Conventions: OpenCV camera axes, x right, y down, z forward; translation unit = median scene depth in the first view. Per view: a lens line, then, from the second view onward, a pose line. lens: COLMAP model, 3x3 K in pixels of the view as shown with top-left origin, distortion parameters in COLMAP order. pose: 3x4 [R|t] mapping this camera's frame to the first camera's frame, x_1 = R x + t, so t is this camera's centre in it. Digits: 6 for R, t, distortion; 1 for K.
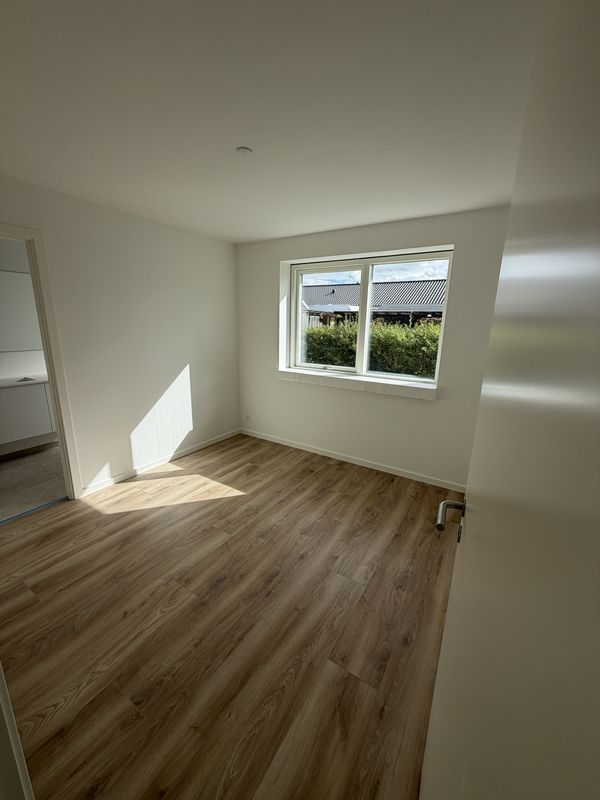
lens RADIAL K [[320.7, 0, 300.0], [0, 320.7, 400.0], [0, 0, 1]] dist [0.001277, -0.000024]
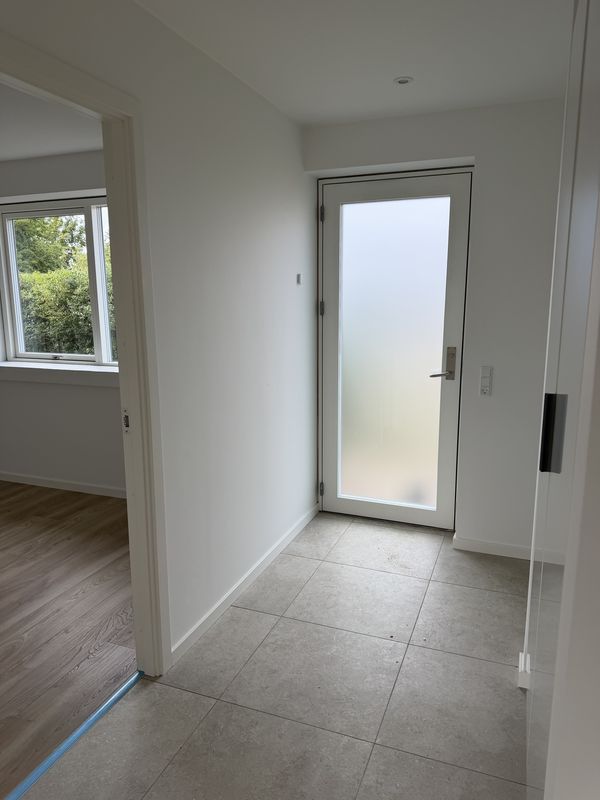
lens RADIAL K [[562.6, 0, 300.0], [0, 562.6, 400.0], [0, 0, 1]] dist [-0.011225, -0.002314]
pose [[0.982612, -0.069784, 0.172057, 0.385104], [0.076355, 0.996571, -0.031865, 0.066691], [-0.169244, 0.044448, 0.984571, -0.240832]]
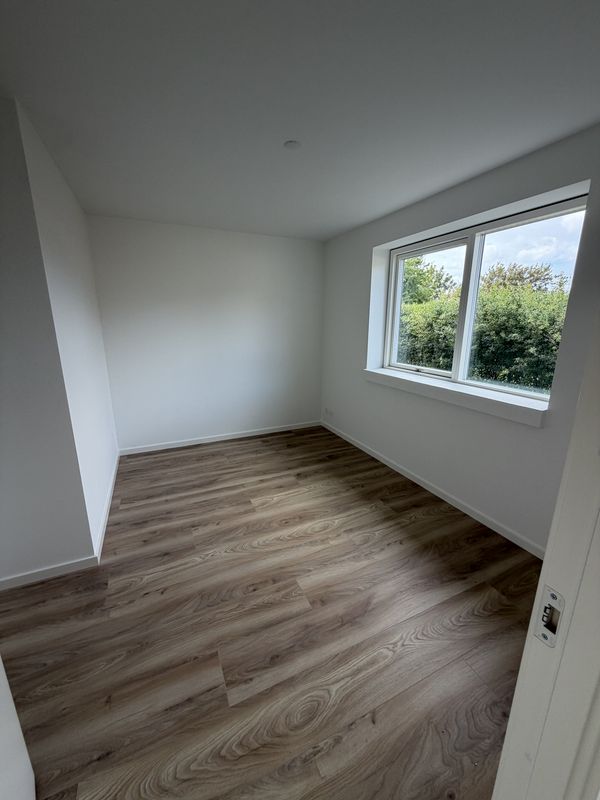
lens RADIAL K [[320.7, 0, 300.0], [0, 320.7, 400.0], [0, 0, 1]] dist [0.001277, -0.000024]
pose [[0.835830, 0.102877, -0.539263, 0.291343], [-0.097355, 0.994492, 0.038826, -0.025397], [0.540287, 0.020048, 0.841242, 0.136277]]
